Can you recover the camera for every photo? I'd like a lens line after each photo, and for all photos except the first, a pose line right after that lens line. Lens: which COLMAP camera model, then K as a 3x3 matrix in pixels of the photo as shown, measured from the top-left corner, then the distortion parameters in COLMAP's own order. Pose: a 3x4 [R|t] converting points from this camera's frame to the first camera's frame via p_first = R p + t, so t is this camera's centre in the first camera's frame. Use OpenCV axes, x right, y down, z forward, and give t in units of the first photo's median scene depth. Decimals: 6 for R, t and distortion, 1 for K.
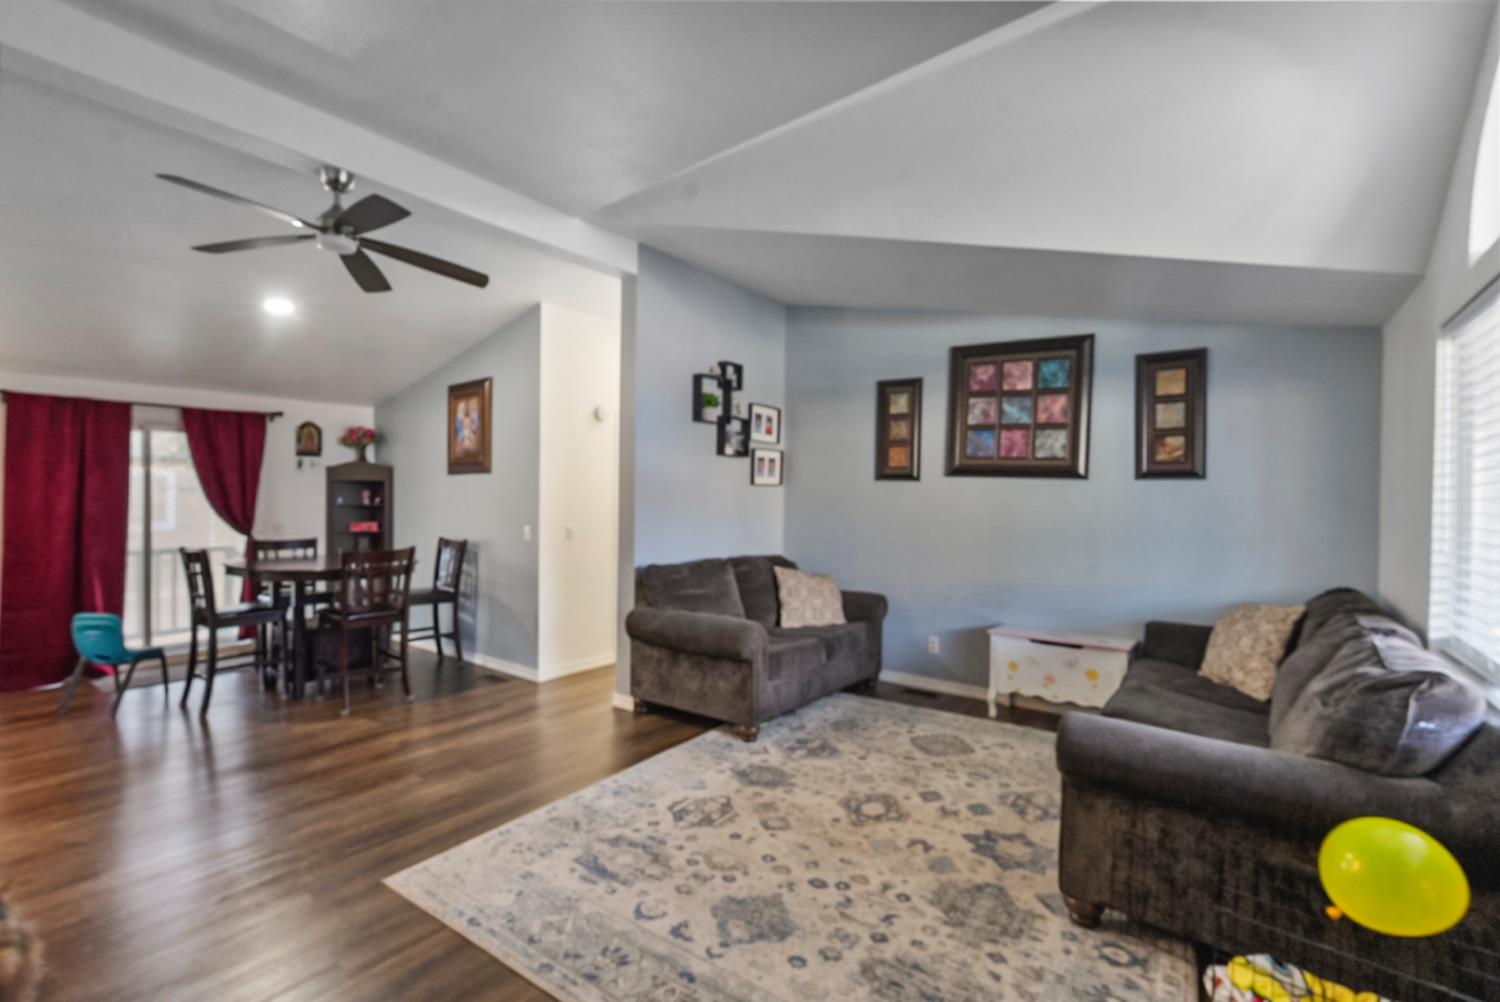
lens RADIAL K [[658.3, 0, 748.5], [0, 658.3, 504.8], [0, 0, 1]] dist [-0.006088, 0.000844]
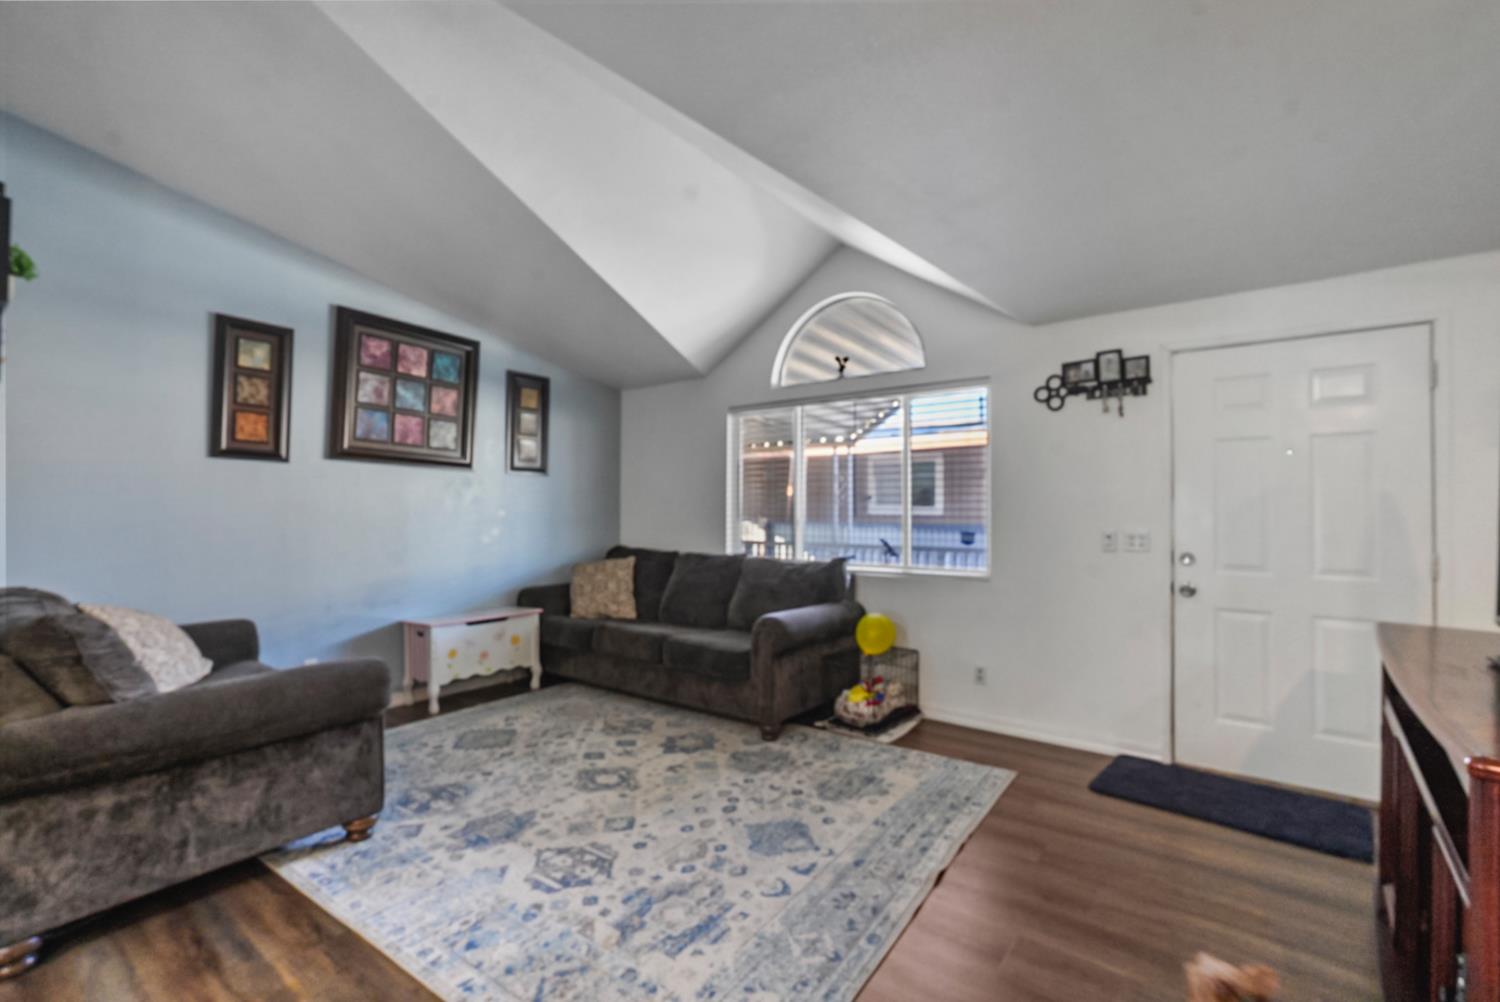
lens RADIAL K [[658.3, 0, 748.5], [0, 658.3, 504.8], [0, 0, 1]] dist [-0.006088, 0.000844]
pose [[0.004076, -0.001022, 0.999991, -0.621223], [0.009706, 0.999952, 0.000982, 0.022150], [-0.999945, 0.009702, 0.004086, 0.562783]]
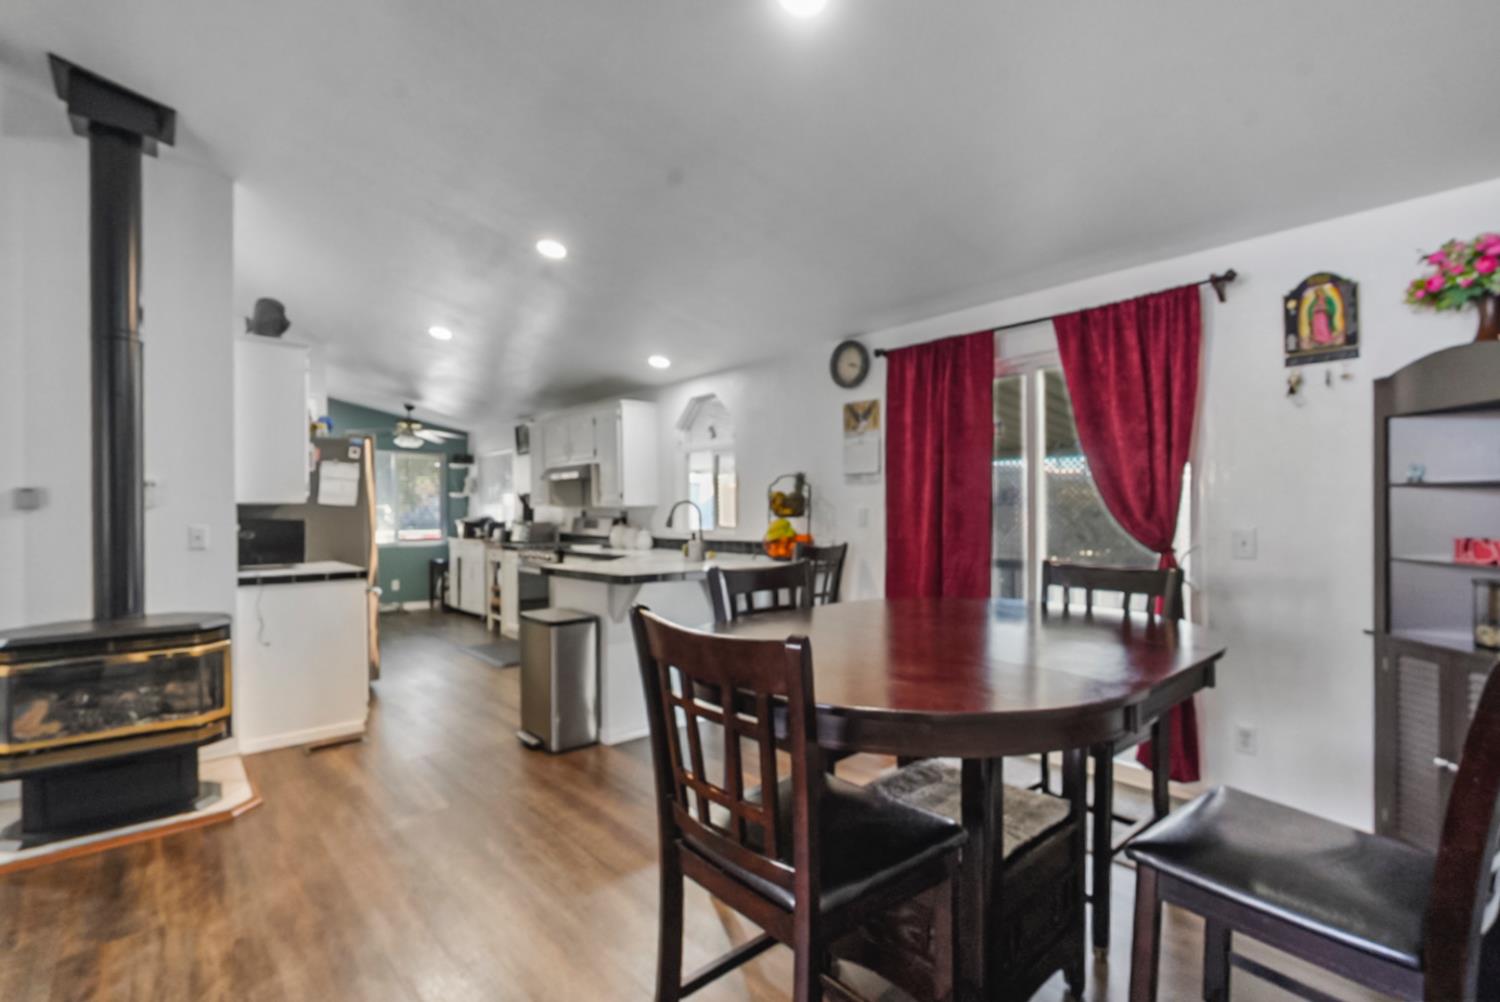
lens RADIAL K [[677.3, 0, 747.1], [0, 677.3, 509.1], [0, 0, 1]] dist [-0.002934, 0.000340]
pose [[-0.200590, 0.004311, -0.979666, -0.319987], [-0.004626, 0.999975, 0.005348, 0.020747], [0.979664, 0.005604, -0.200565, 1.161086]]
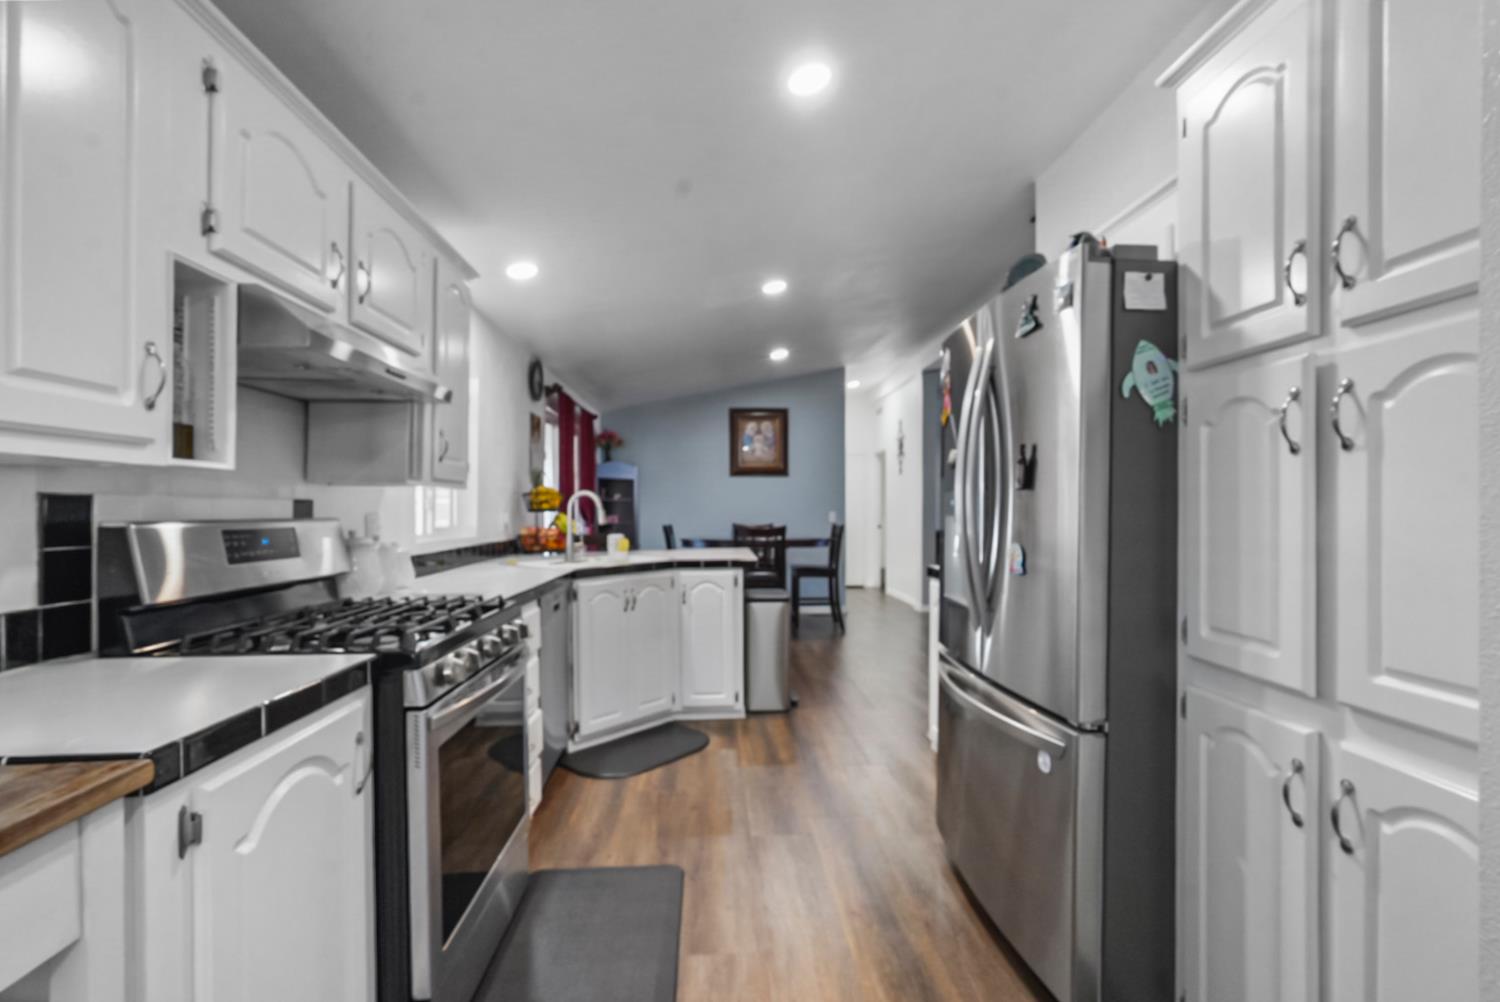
lens RADIAL K [[658.3, 0, 748.5], [0, 658.3, 504.8], [0, 0, 1]] dist [-0.006088, 0.000844]
pose [[0.756748, 0.001179, 0.653706, -1.863225], [0.009156, 0.999881, -0.012402, 0.040692], [-0.653643, 0.015371, 0.756647, -0.024931]]
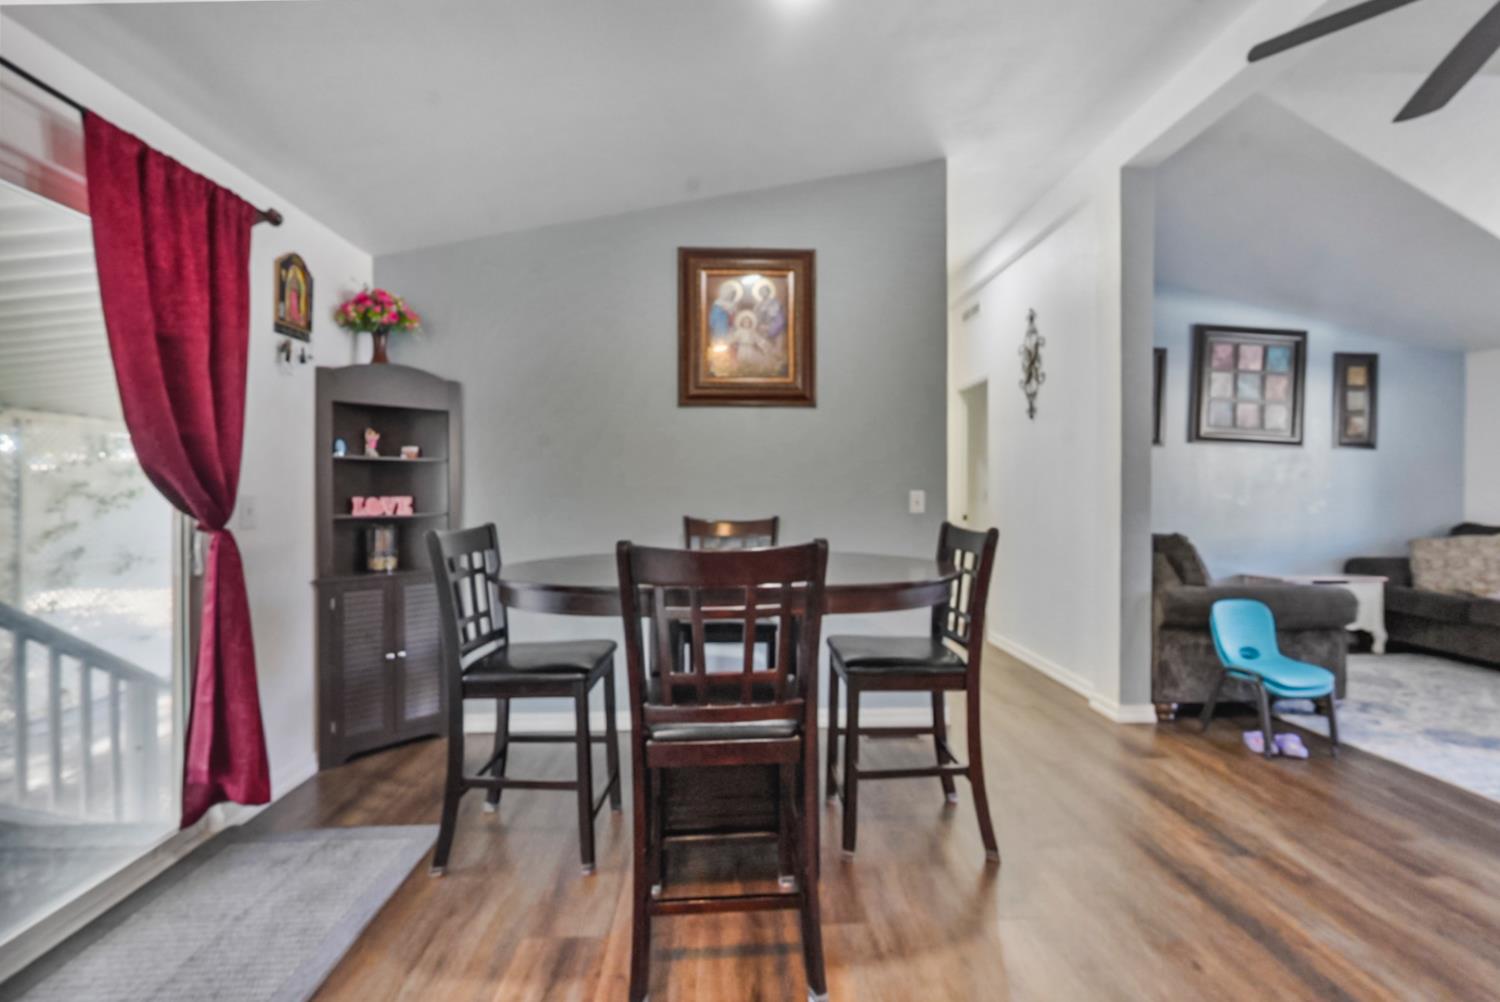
lens RADIAL K [[658.3, 0, 748.5], [0, 658.3, 504.8], [0, 0, 1]] dist [-0.006088, 0.000844]
pose [[0.763330, -0.014618, 0.645843, -1.122442], [0.005583, 0.999856, 0.016032, 0.042564], [-0.645985, -0.008633, 0.763301, 0.768981]]
